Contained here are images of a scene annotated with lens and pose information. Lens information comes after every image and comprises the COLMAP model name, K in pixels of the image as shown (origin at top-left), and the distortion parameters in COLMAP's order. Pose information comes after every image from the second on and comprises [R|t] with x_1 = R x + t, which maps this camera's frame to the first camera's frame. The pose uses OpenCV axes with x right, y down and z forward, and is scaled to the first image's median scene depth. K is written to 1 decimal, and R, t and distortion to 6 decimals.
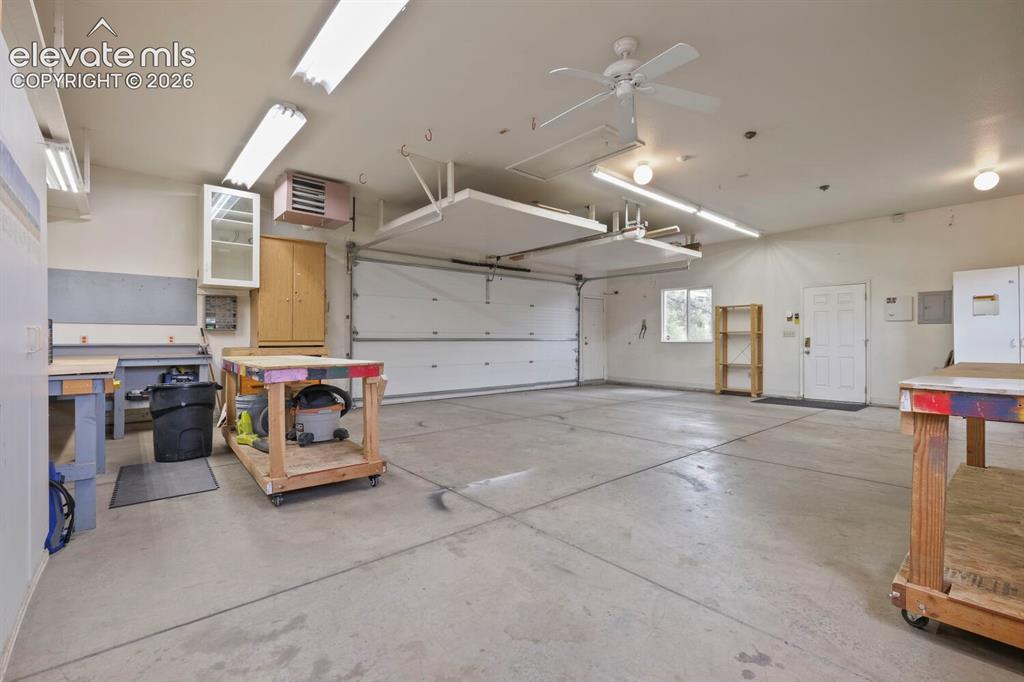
lens RADIAL K [[453.9, 0, 509.4], [0, 453.9, 333.4], [0, 0, 1]] dist [-0.003098, -0.000291]
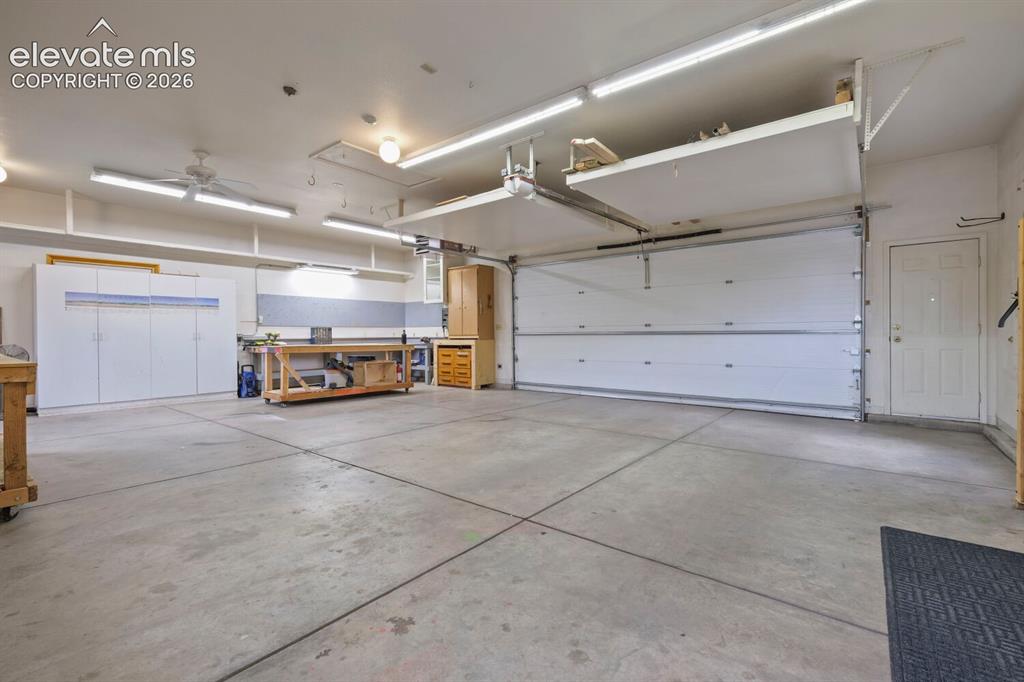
lens RADIAL K [[453.9, 0, 509.4], [0, 453.9, 333.4], [0, 0, 1]] dist [-0.003098, -0.000291]
pose [[0.184276, -0.003699, -0.982868, 0.745577], [0.021536, 0.999768, 0.000275, 0.009251], [0.982638, -0.021218, 0.184313, 0.647574]]
